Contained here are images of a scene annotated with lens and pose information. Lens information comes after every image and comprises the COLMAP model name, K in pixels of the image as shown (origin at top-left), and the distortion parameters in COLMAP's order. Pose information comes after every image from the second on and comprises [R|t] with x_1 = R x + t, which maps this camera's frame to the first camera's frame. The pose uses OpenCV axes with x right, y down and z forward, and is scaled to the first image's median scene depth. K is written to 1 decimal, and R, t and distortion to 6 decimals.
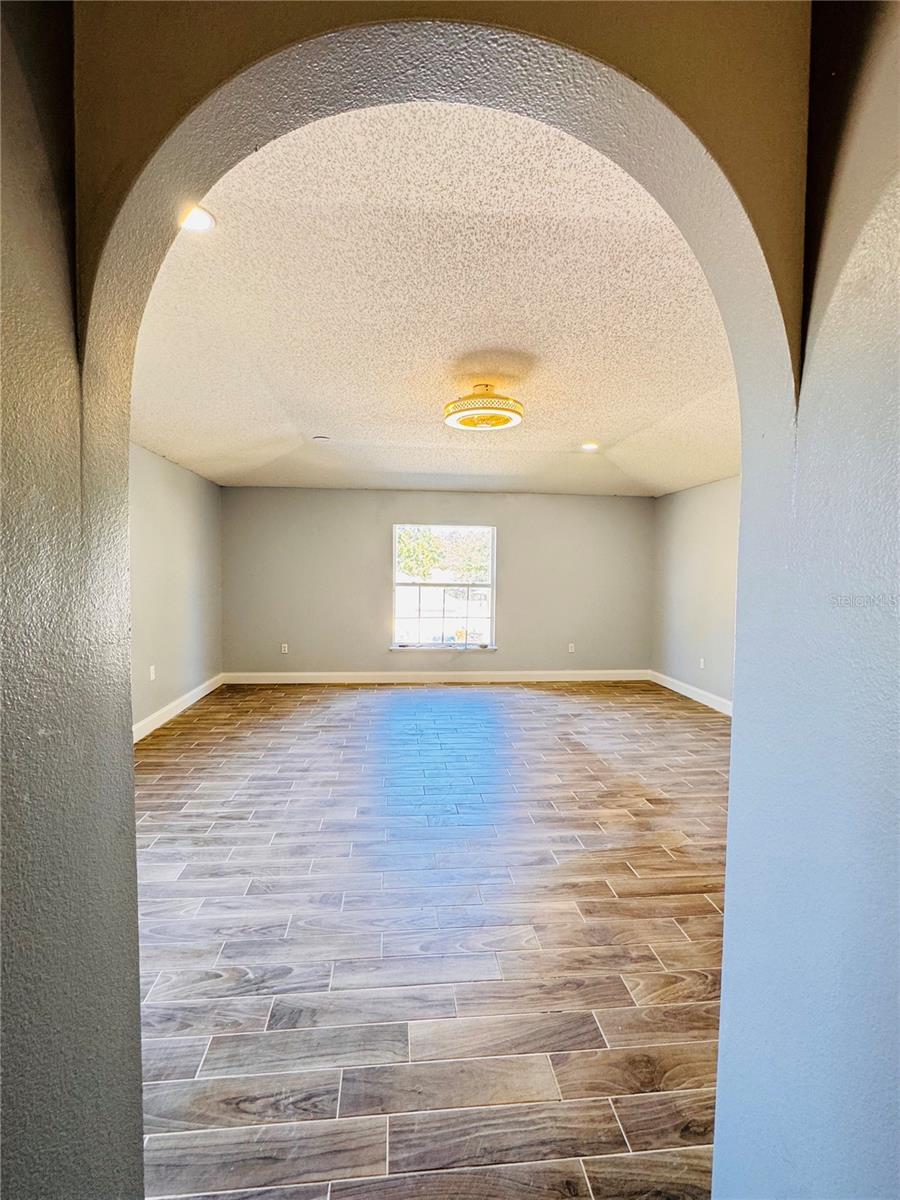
lens RADIAL K [[558.3, 0, 450.0], [0, 558.3, 600.0], [0, 0, 1]] dist [-0.001160, 0.000298]
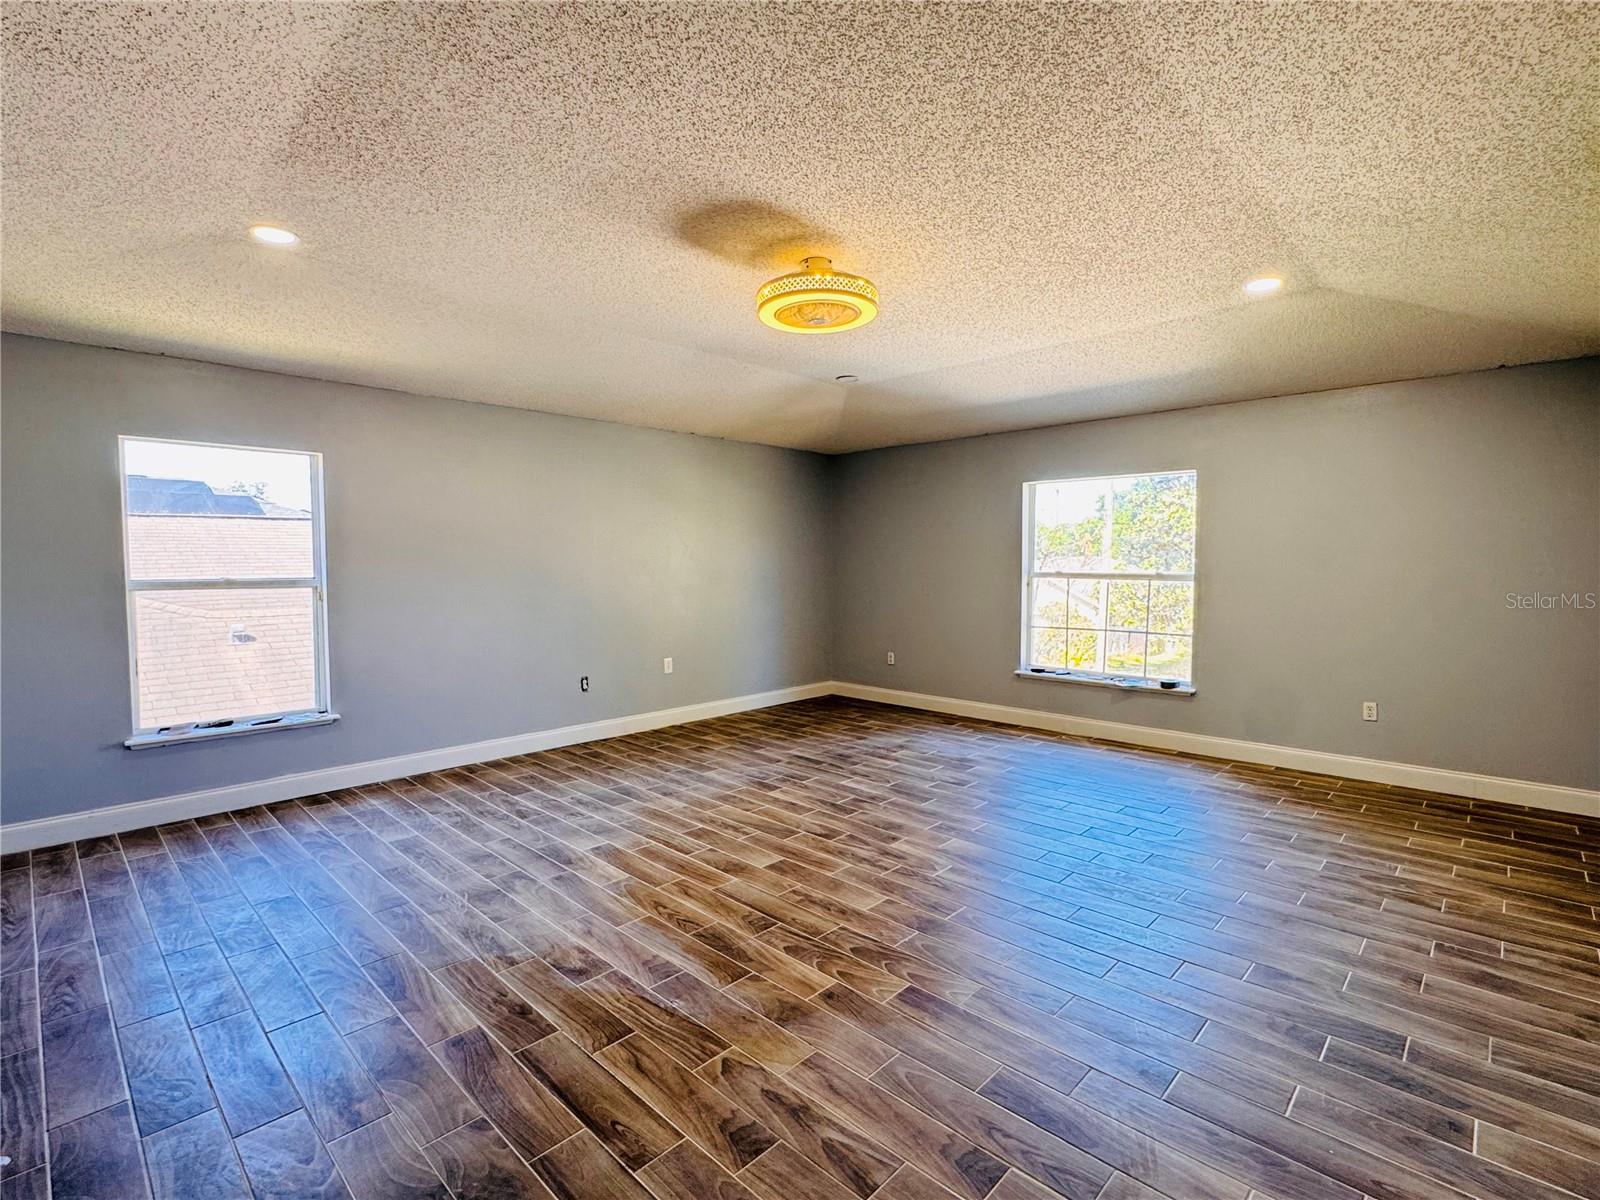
lens RADIAL K [[744.4, 0, 792.8], [0, 744.4, 603.7], [0, 0, 1]] dist [-0.001160, 0.000298]
pose [[0.651820, 0.029787, -0.757788, 0.744321], [-0.027374, 0.999501, 0.015742, -0.000491], [0.757879, 0.010483, 0.652311, 0.447701]]
